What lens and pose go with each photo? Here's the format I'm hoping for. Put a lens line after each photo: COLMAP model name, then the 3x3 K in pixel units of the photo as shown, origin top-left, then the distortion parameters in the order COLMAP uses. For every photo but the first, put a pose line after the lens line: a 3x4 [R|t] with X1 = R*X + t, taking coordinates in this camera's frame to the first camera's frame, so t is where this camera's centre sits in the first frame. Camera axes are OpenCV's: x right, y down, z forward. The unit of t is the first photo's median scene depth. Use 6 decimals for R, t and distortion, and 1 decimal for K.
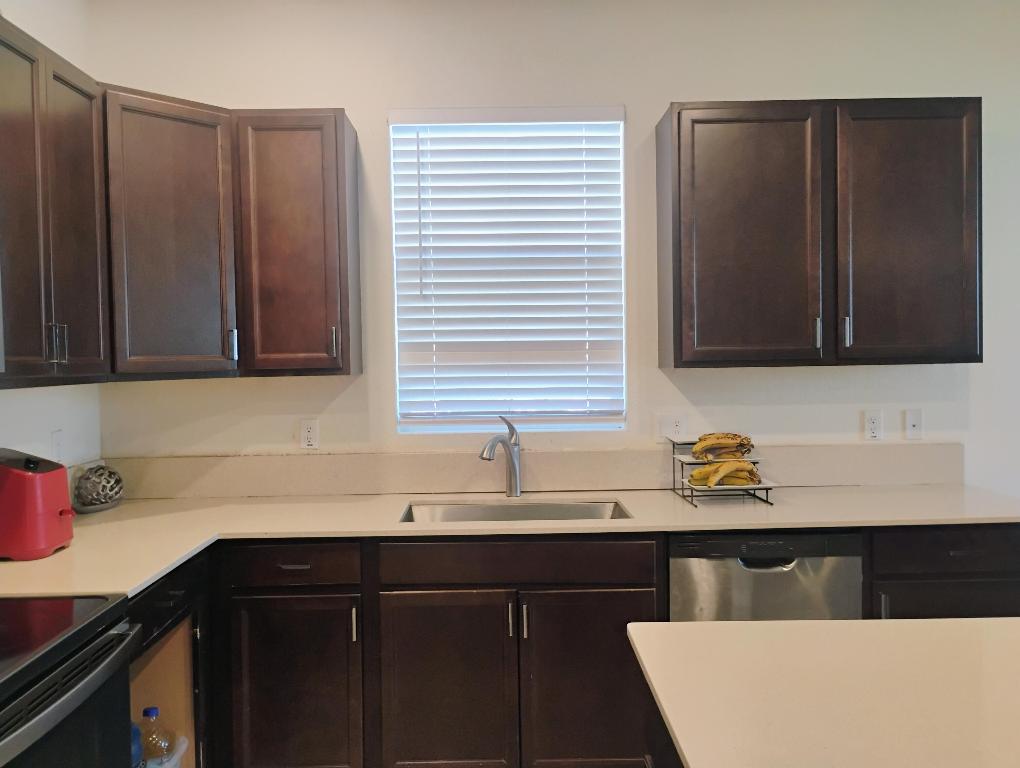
lens RADIAL K [[849.3, 0, 510.0], [0, 849.3, 384.0], [0, 0, 1]] dist [0.042540, -0.011207]
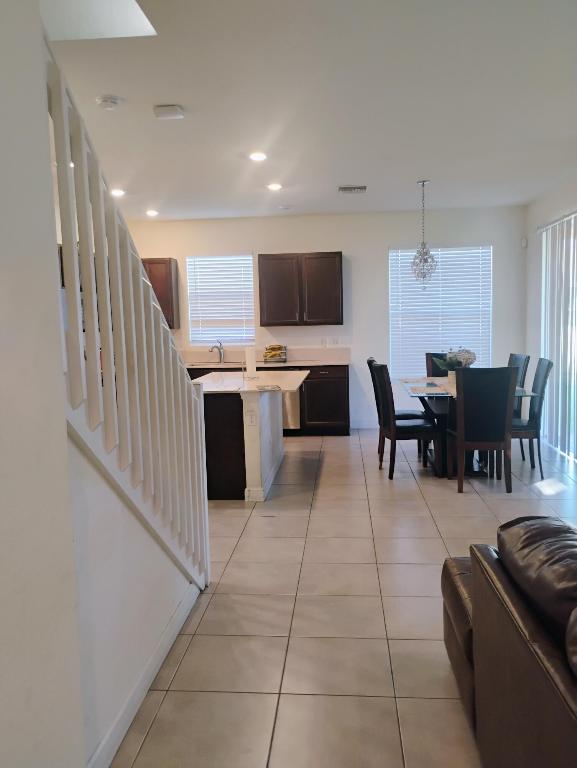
lens RADIAL K [[639.5, 0, 288.5], [0, 639.5, 384.0], [0, 0, 1]] dist [0.042540, -0.011207]
pose [[0.994636, 0.003081, -0.103389, 0.557044], [0.003960, 0.997689, 0.067828, 0.038653], [0.103359, -0.067874, 0.992326, -1.623319]]
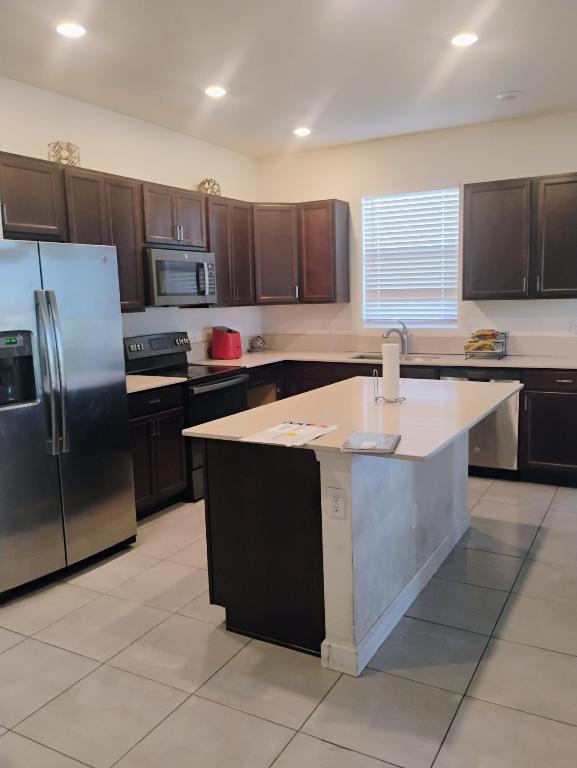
lens RADIAL K [[639.5, 0, 288.5], [0, 639.5, 384.0], [0, 0, 1]] dist [0.042540, -0.011207]
pose [[0.865058, 0.065987, -0.497314, 0.620563], [-0.007244, 0.992851, 0.119137, 0.002112], [0.501620, -0.099457, 0.859352, -0.715424]]
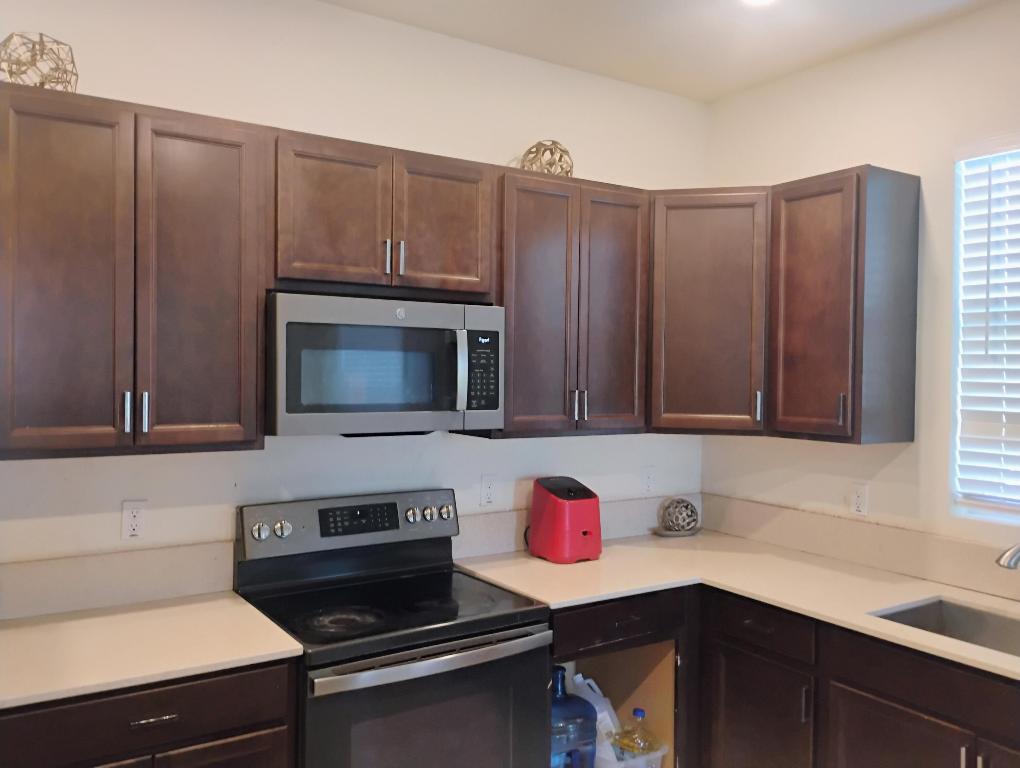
lens RADIAL K [[849.3, 0, 510.0], [0, 849.3, 384.0], [0, 0, 1]] dist [0.042540, -0.011207]
pose [[0.531887, 0.038584, -0.845936, 0.374145], [-0.052697, 0.998533, 0.012411, -0.063611], [0.845174, 0.037977, 0.533140, 0.151445]]
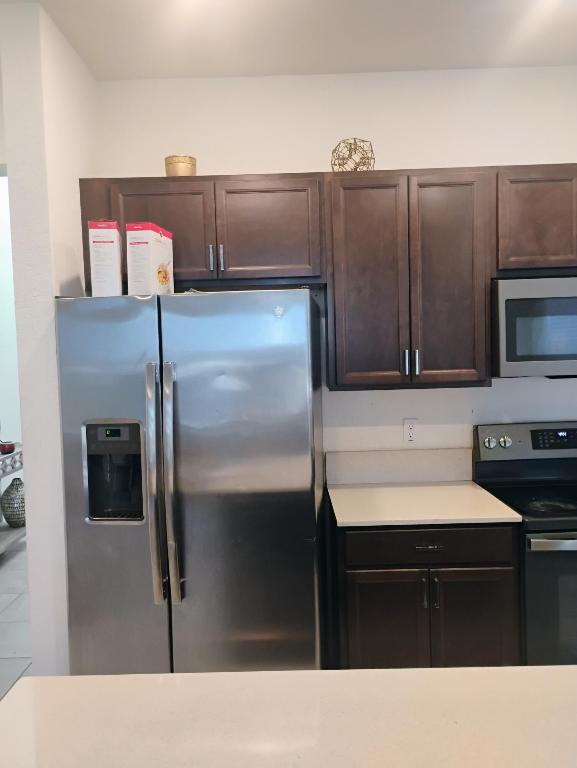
lens RADIAL K [[639.5, 0, 288.5], [0, 639.5, 384.0], [0, 0, 1]] dist [0.042540, -0.011207]
pose [[-0.016706, 0.077346, -0.996864, 0.470248], [-0.005458, 0.996982, 0.077447, -0.052392], [0.999846, 0.006735, -0.016233, 0.118212]]
